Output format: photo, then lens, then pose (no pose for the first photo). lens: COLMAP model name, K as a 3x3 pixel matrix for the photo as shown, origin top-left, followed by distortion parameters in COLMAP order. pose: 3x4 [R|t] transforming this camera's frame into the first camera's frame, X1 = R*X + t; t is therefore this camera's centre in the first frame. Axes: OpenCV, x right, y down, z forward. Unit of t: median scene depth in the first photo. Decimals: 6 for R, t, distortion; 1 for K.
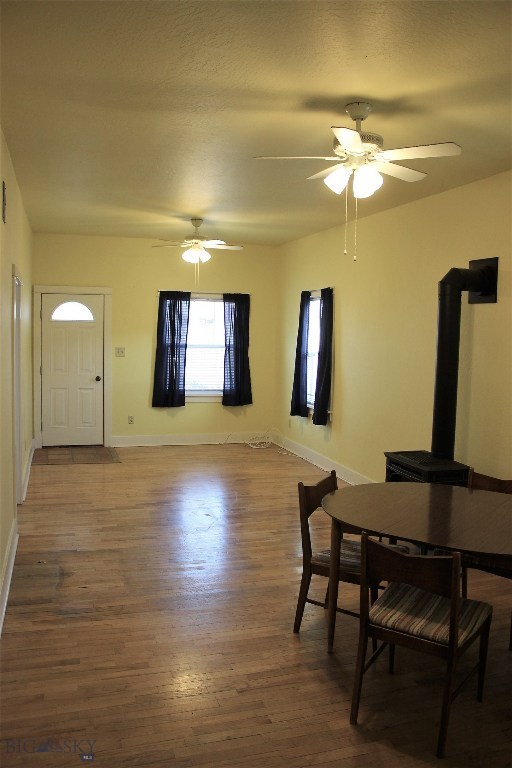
lens RADIAL K [[636.5, 0, 256.0], [0, 636.5, 384.0], [0, 0, 1]] dist [0.002227, -0.000846]
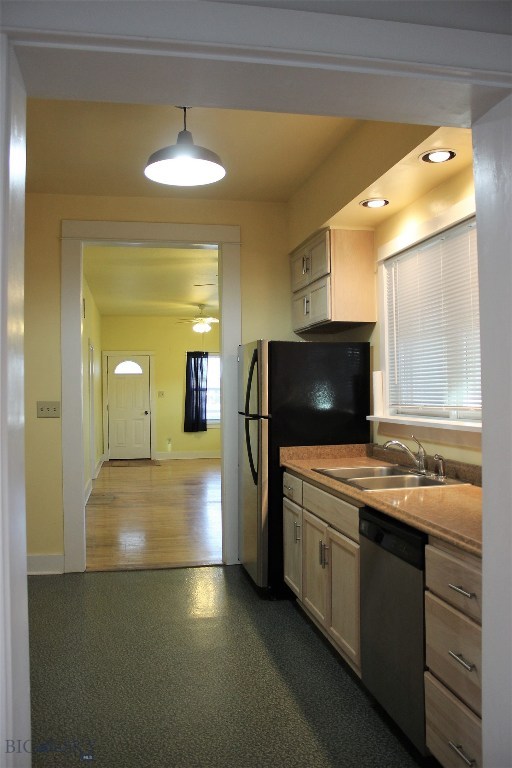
lens RADIAL K [[636.5, 0, 256.0], [0, 636.5, 384.0], [0, 0, 1]] dist [0.002227, -0.000846]
pose [[0.993551, -0.038225, -0.106745, 0.176087], [0.028592, 0.995499, -0.090355, 0.072249], [0.109718, 0.086720, 0.990172, -0.461722]]
